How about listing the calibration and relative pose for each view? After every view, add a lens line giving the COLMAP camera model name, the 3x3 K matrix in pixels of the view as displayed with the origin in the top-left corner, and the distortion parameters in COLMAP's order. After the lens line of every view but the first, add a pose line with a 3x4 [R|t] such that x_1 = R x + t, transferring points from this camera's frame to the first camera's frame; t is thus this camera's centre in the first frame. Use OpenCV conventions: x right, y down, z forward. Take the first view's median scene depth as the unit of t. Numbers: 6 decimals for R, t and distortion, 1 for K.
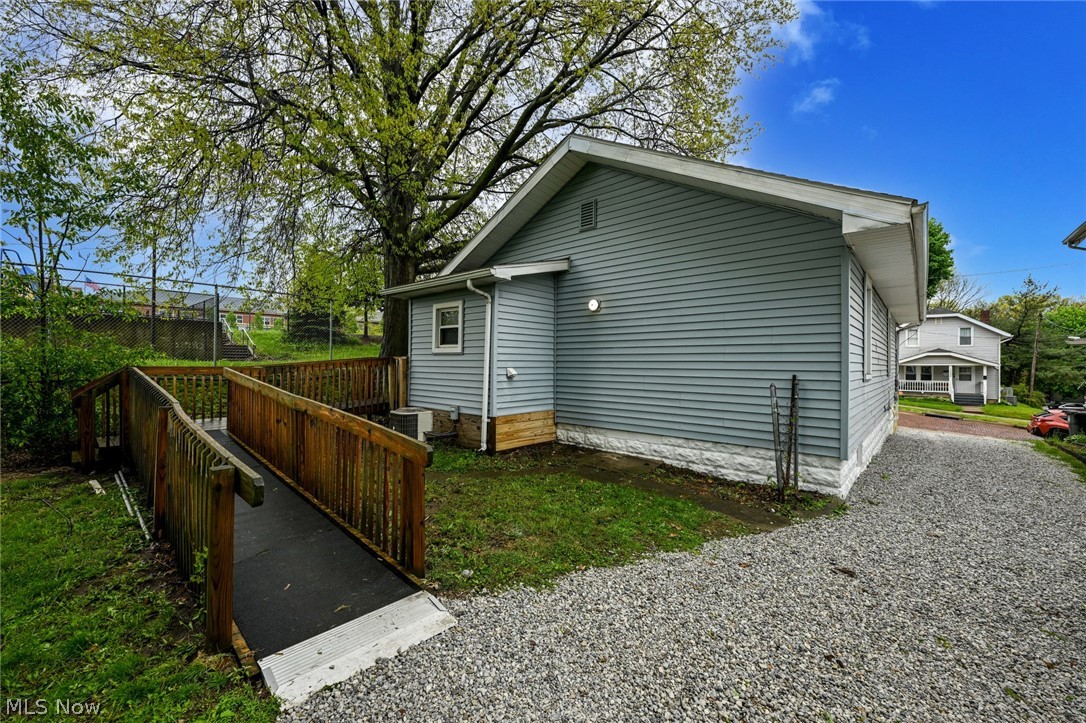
lens RADIAL K [[431.4, 0, 538.7], [0, 431.4, 362.6], [0, 0, 1]] dist [-0.002043, -0.000395]
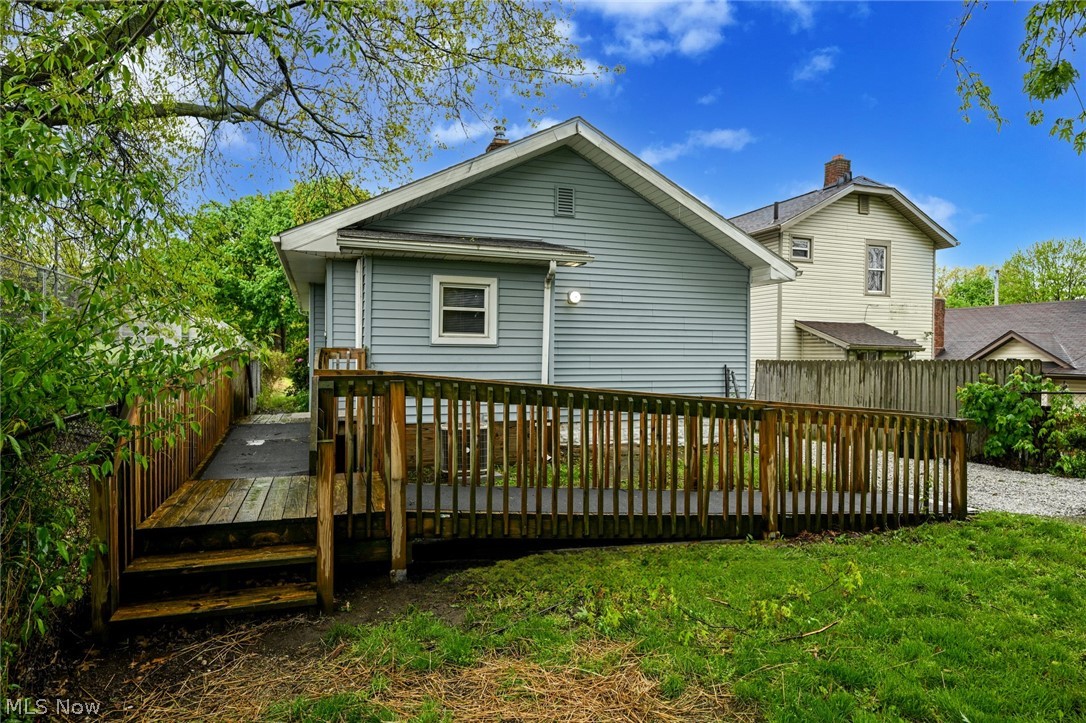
lens RADIAL K [[648.0, 0, 542.5], [0, 648.0, 363.2], [0, 0, 1]] dist [-0.002453, 0.000128]
pose [[0.475800, -0.015617, 0.879415, -1.174636], [-0.004211, 0.999790, 0.020033, -0.012639], [-0.879543, -0.013235, 0.475635, 0.360182]]
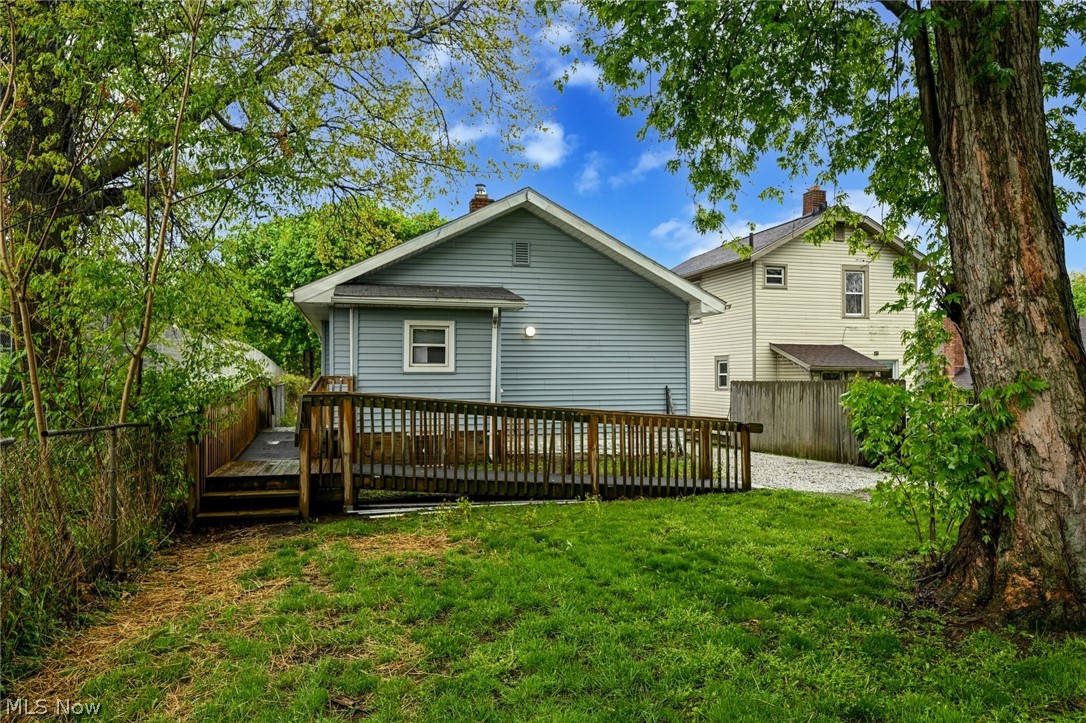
lens RADIAL K [[738.7, 0, 543.7], [0, 738.7, 362.8], [0, 0, 1]] dist [-0.006153, -0.001337]
pose [[0.545930, 0.005770, 0.837811, -1.525118], [0.005820, 0.999926, -0.010679, -0.024410], [-0.837810, 0.010706, 0.545856, -0.135246]]
